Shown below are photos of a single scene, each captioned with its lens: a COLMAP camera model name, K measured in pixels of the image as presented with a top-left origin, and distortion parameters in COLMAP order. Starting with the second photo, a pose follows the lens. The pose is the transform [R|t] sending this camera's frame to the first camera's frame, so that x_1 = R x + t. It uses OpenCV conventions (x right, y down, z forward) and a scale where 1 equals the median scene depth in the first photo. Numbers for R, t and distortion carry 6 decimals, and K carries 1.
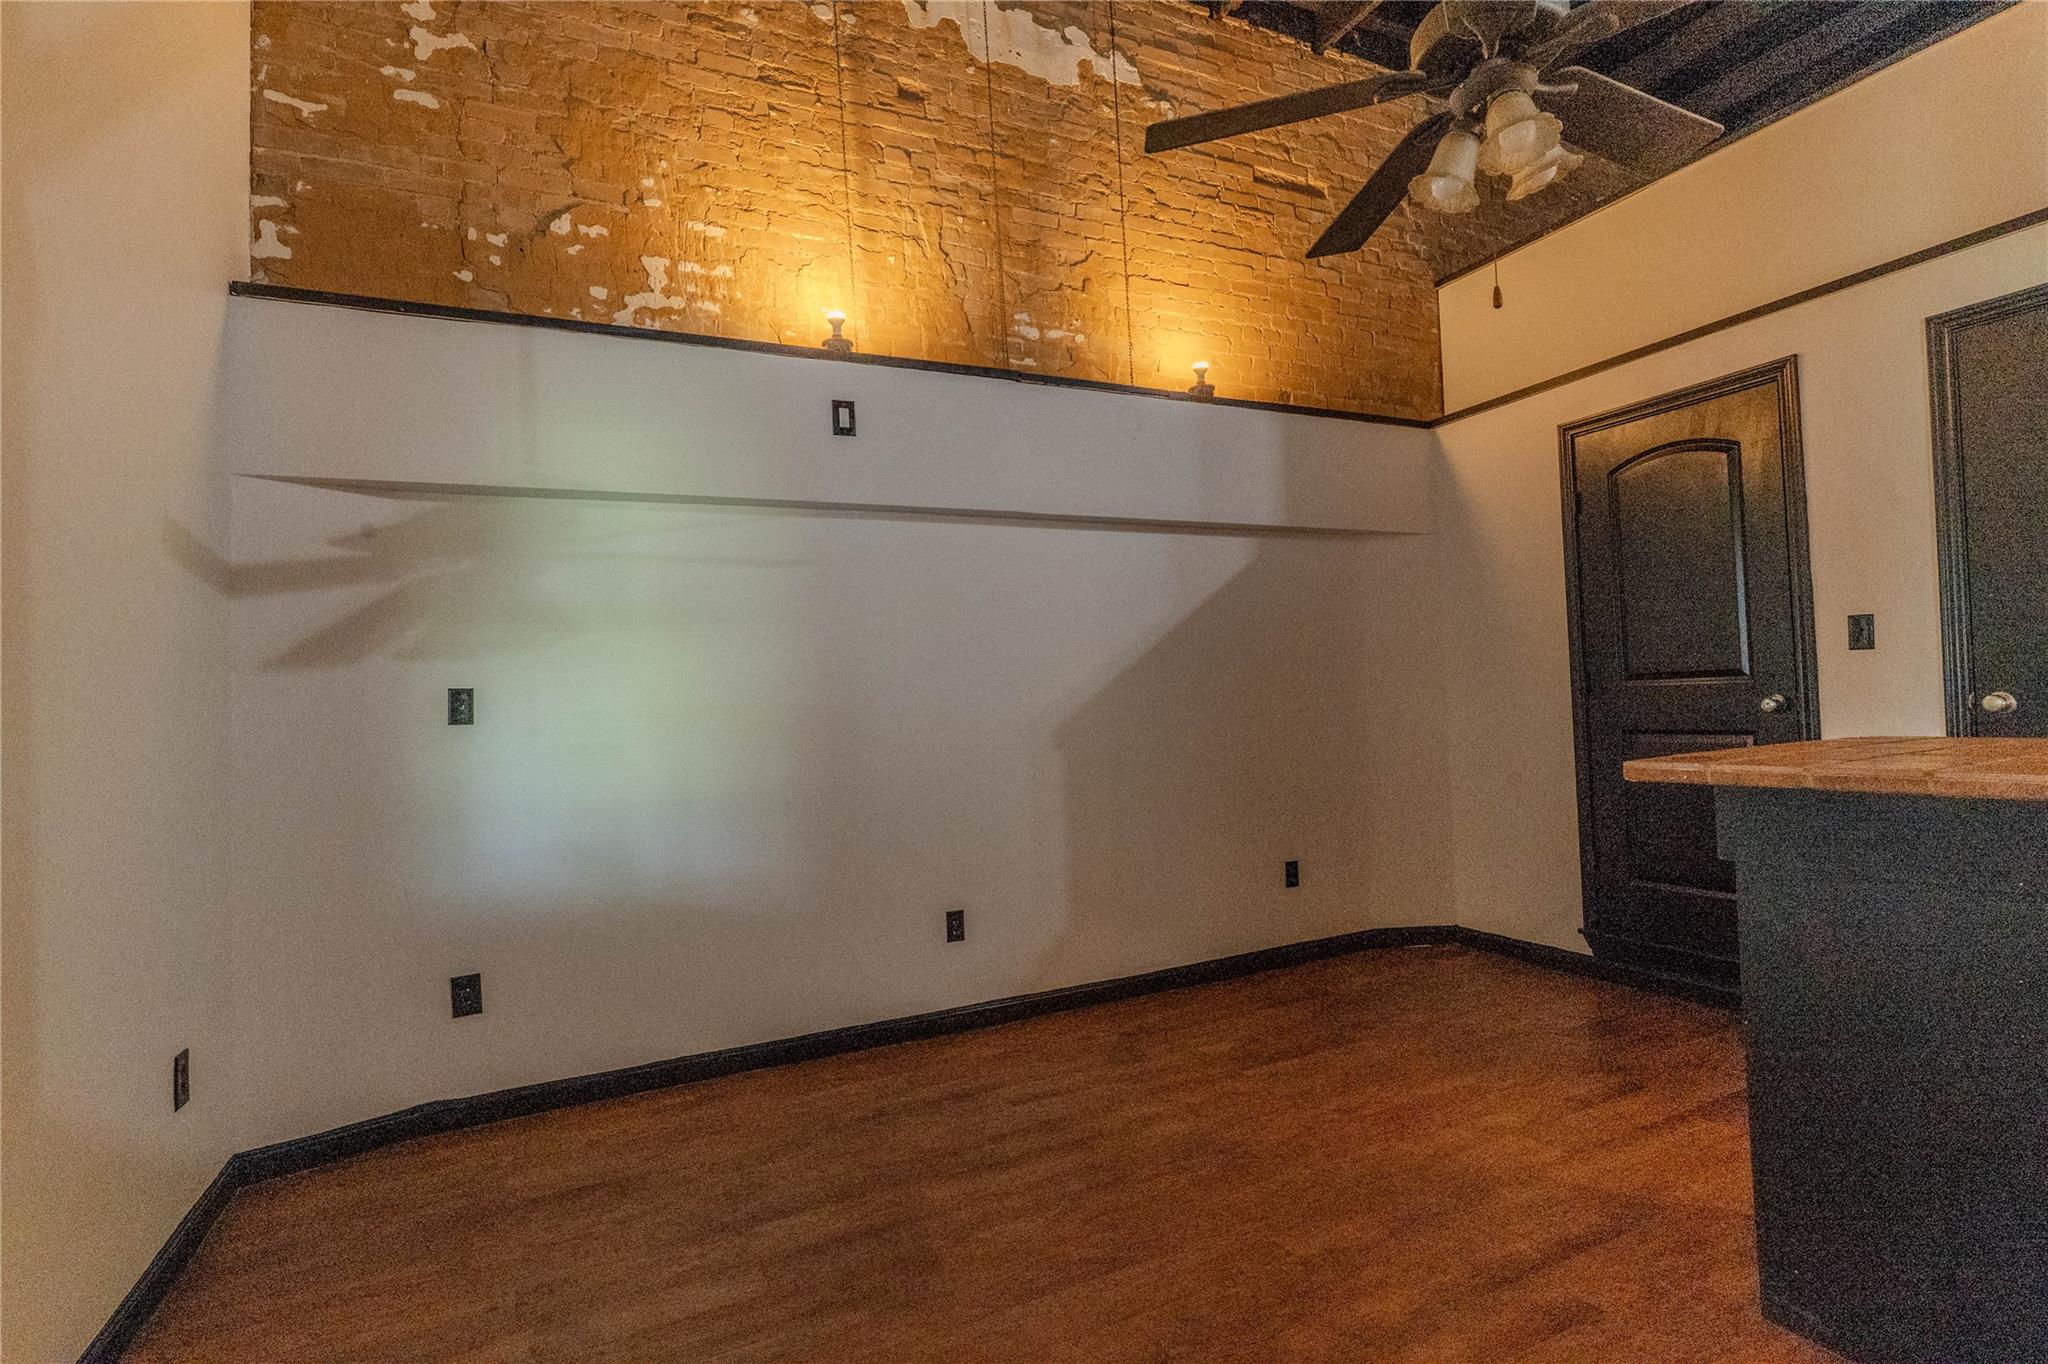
lens RADIAL K [[978.8, 0, 1008.0], [0, 978.8, 666.2], [0, 0, 1]] dist [-0.001962, -0.000396]
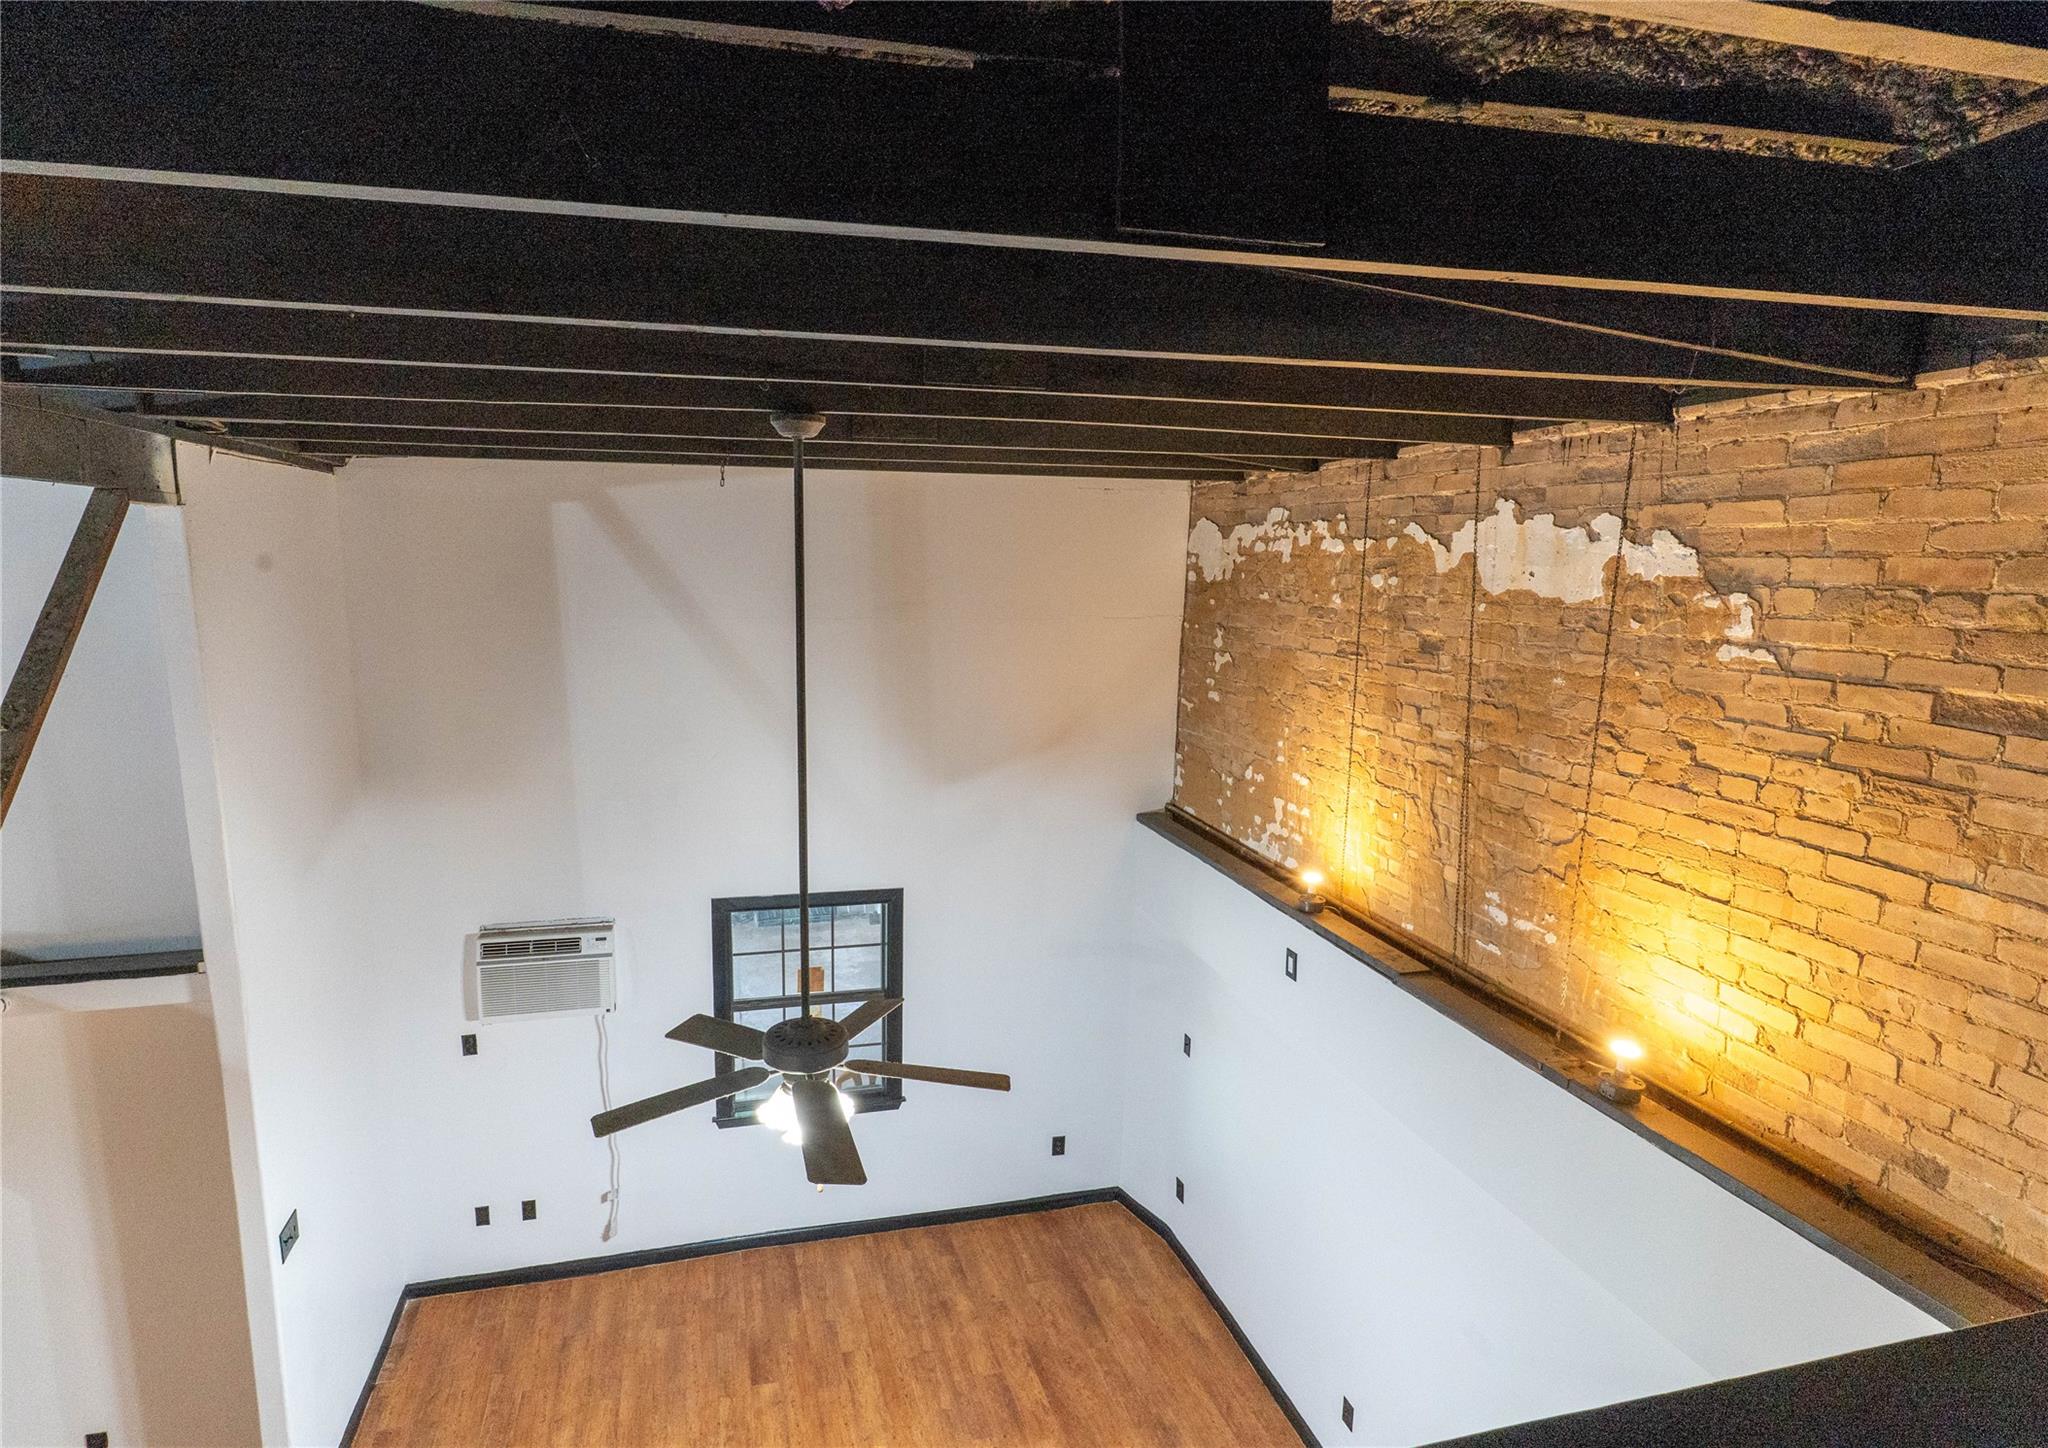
lens RADIAL K [[1033.8, 0, 990.6], [0, 1033.8, 734.4], [0, 0, 1]] dist [0.003142, 0.001649]
pose [[-0.173132, 0.191989, -0.966005, 0.948171], [0.012698, 0.981170, 0.192727, -0.687425], [0.984817, 0.021101, -0.172310, 0.740248]]
